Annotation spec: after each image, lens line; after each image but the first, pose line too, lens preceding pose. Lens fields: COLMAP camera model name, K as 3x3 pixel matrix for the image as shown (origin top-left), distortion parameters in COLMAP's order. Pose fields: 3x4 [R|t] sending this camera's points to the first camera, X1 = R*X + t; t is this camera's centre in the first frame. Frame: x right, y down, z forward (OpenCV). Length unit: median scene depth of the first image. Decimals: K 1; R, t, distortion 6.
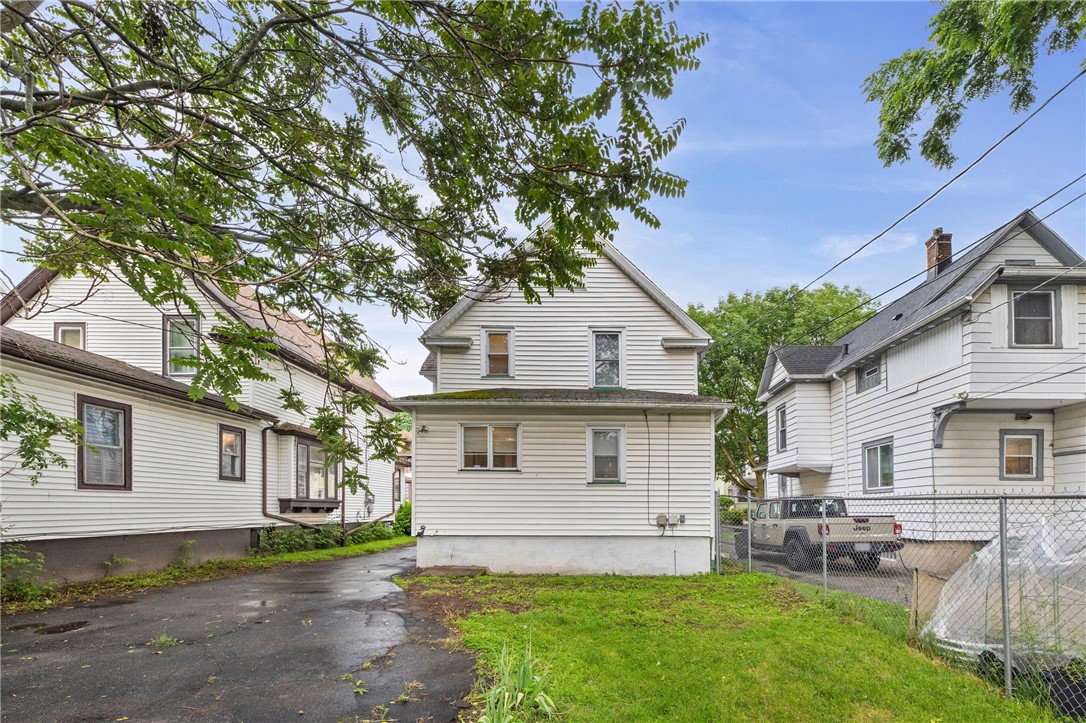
lens RADIAL K [[428.5, 0, 543.3], [0, 428.5, 465.0], [0, 0, 1]] dist [-0.000290, -0.000235]
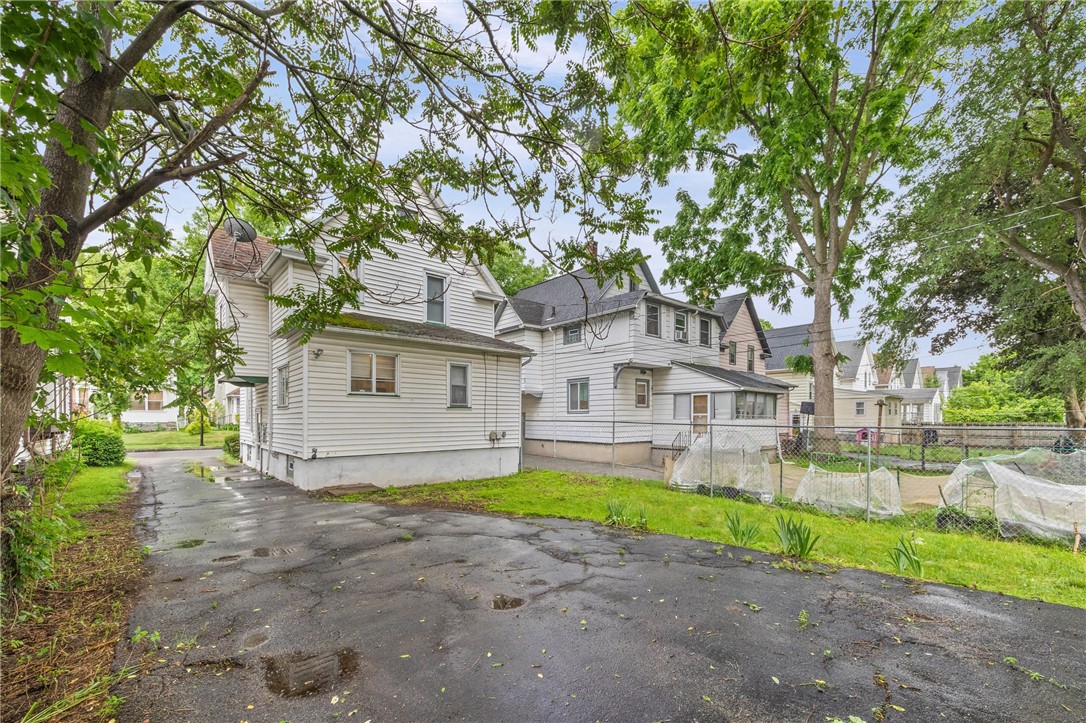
lens RADIAL K [[430.0, 0, 549.2], [0, 430.0, 372.6], [0, 0, 1]] dist [0.002546, 0.000181]
pose [[0.744277, 0.068871, 0.664311, -0.493767], [-0.061575, 0.997509, -0.034428, -0.032340], [-0.665027, -0.015281, 0.746663, -0.111243]]
